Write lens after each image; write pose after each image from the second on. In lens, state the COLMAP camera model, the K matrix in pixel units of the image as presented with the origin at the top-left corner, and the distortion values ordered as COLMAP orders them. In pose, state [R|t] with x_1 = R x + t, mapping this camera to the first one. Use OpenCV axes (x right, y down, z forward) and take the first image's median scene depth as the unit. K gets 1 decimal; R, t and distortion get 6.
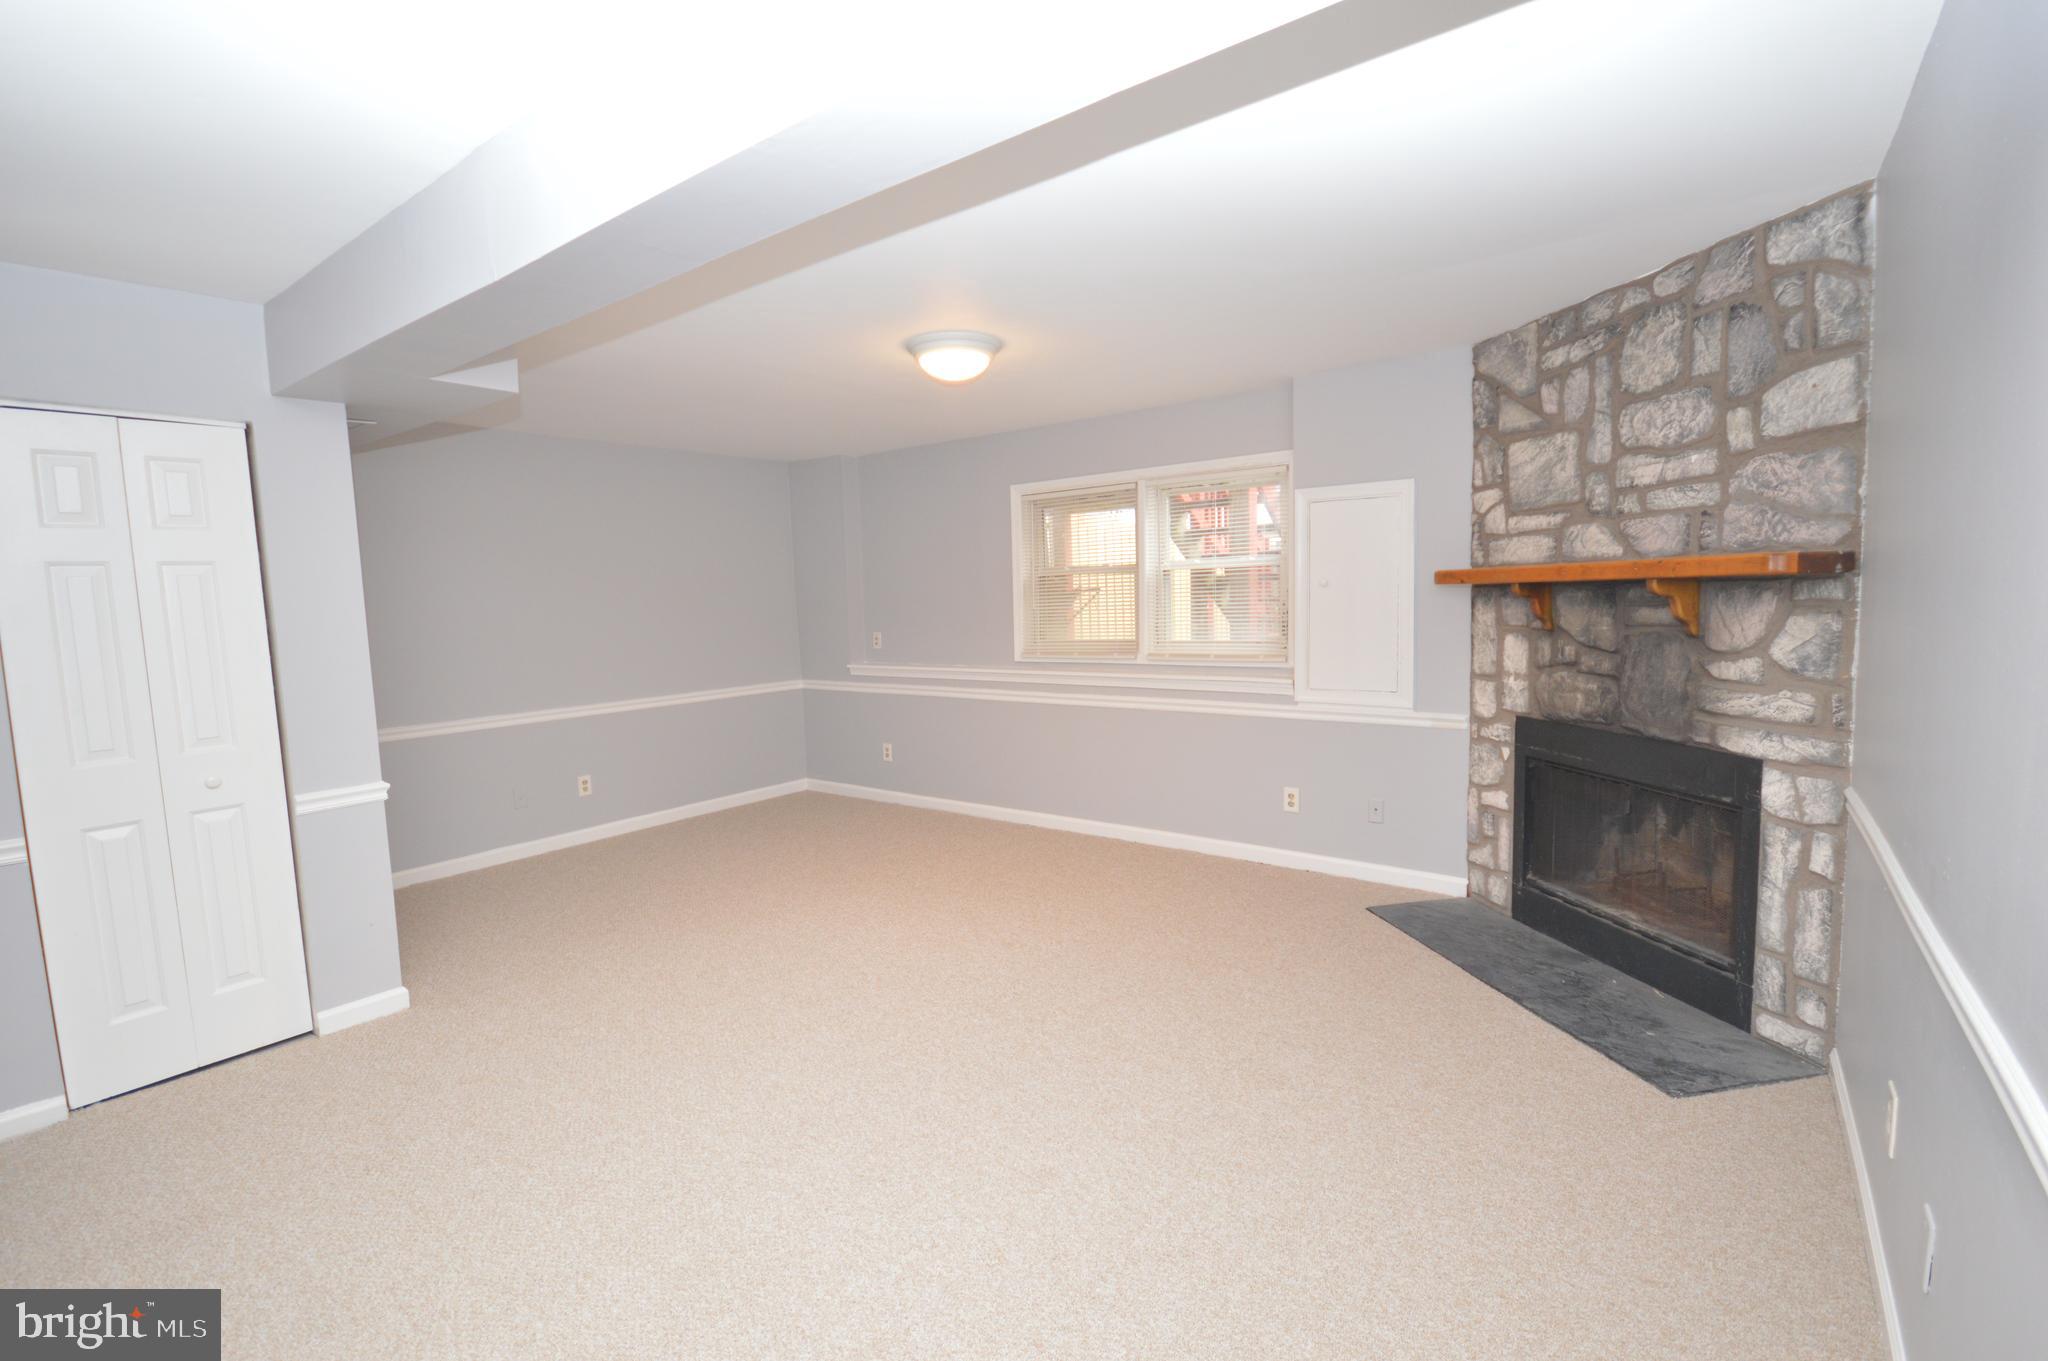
lens RADIAL K [[922.7, 0, 1001.8], [0, 922.7, 681.5], [0, 0, 1]] dist [-0.012518, 0.000273]
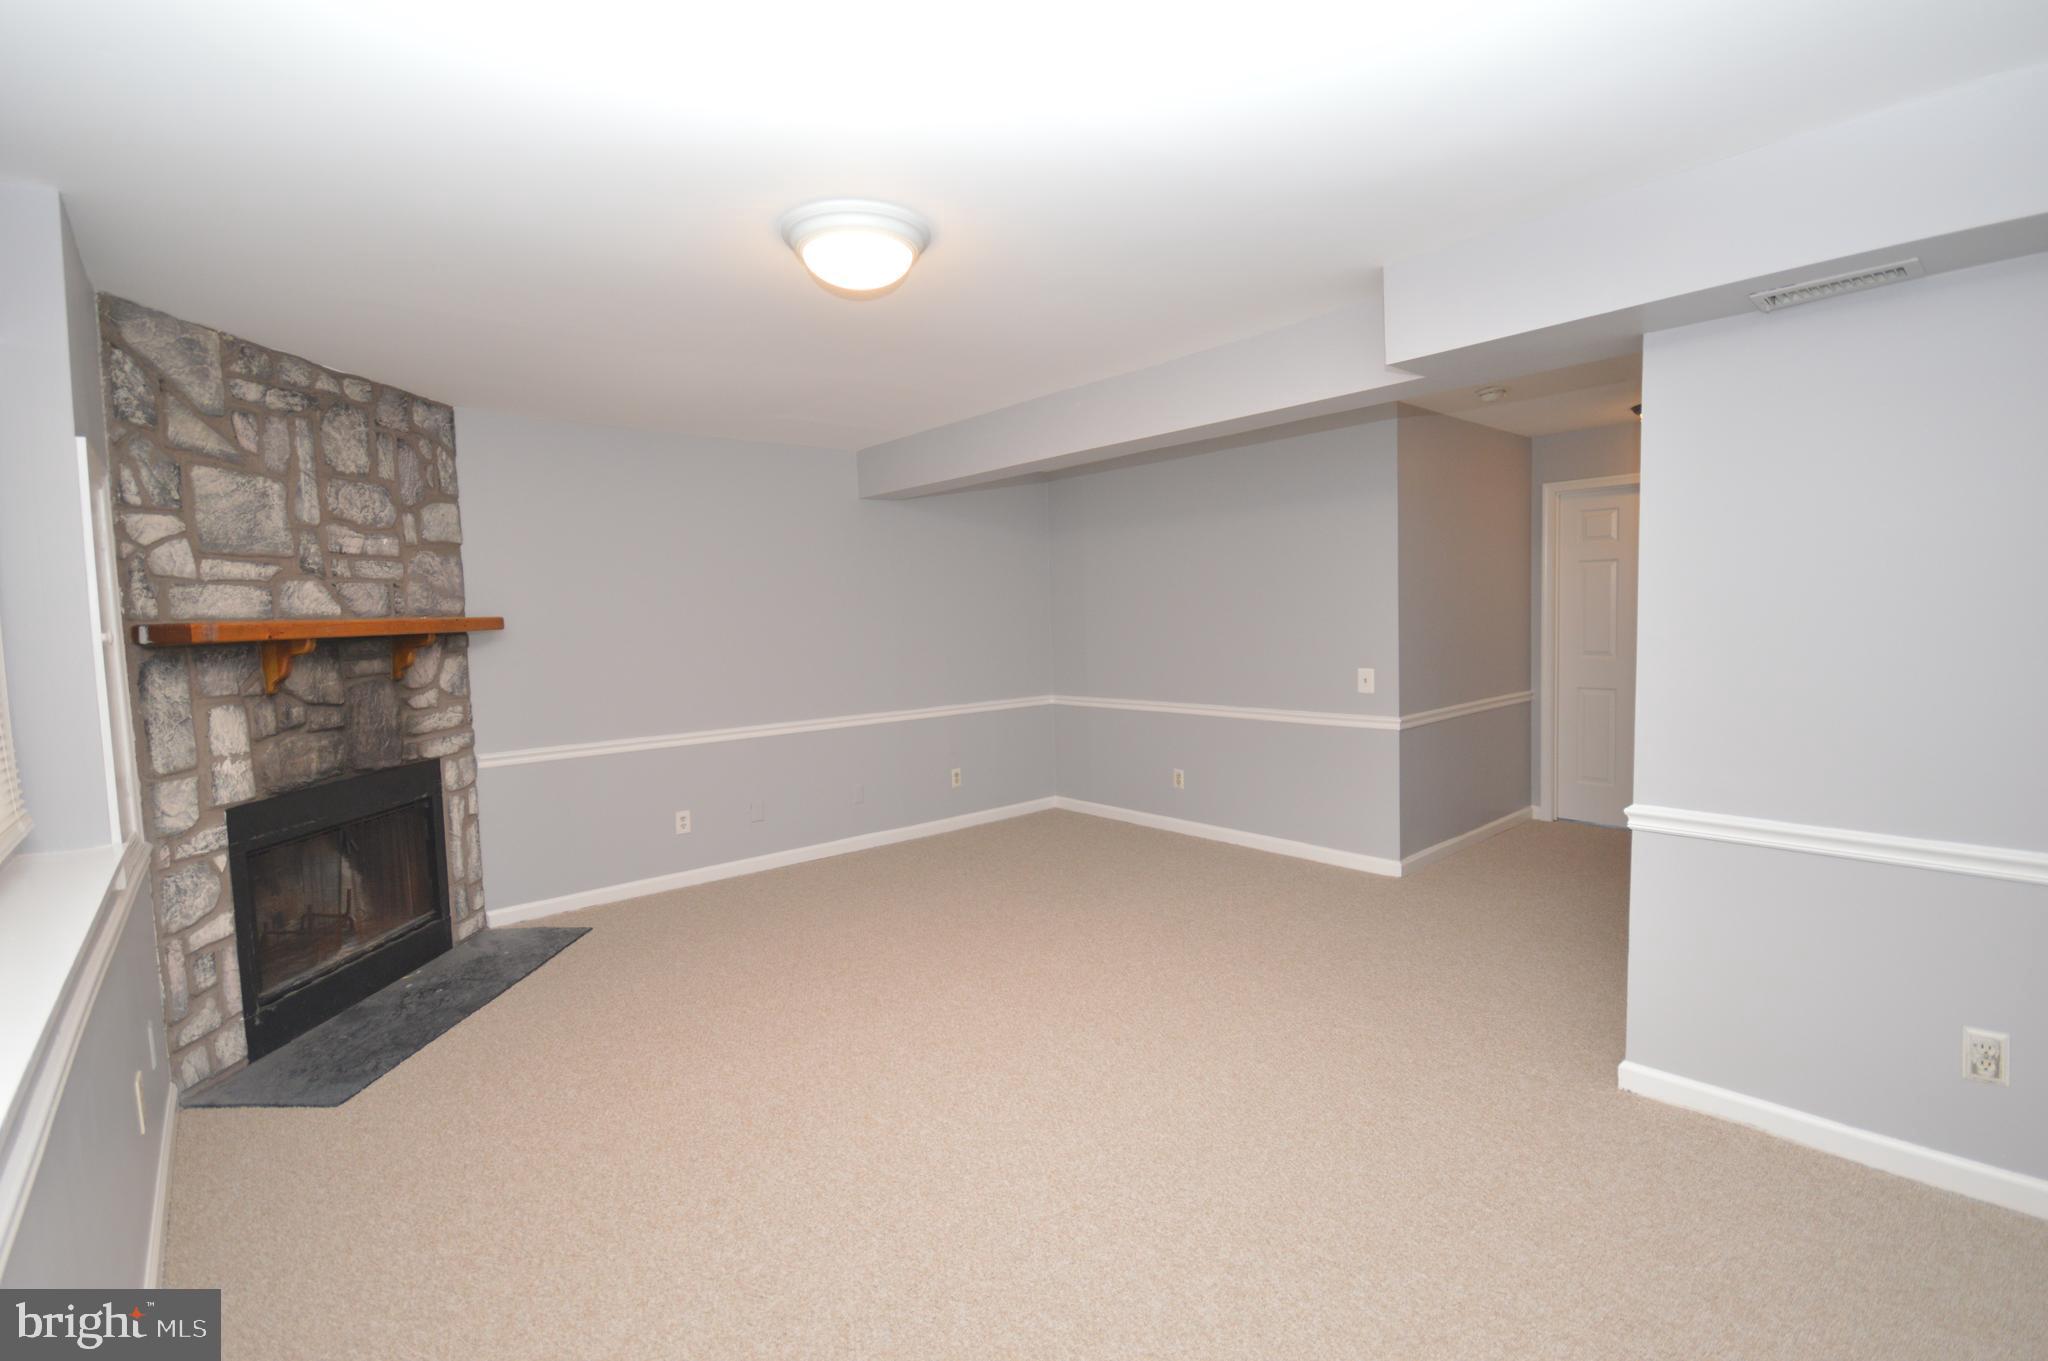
lens RADIAL K [[922.7, 0, 1001.8], [0, 922.7, 681.5], [0, 0, 1]] dist [-0.012518, 0.000273]
pose [[-0.977096, 0.047839, 0.207350, -0.301683], [0.082371, 0.983469, 0.161254, -0.165398], [-0.196209, 0.174641, -0.964885, 1.857967]]
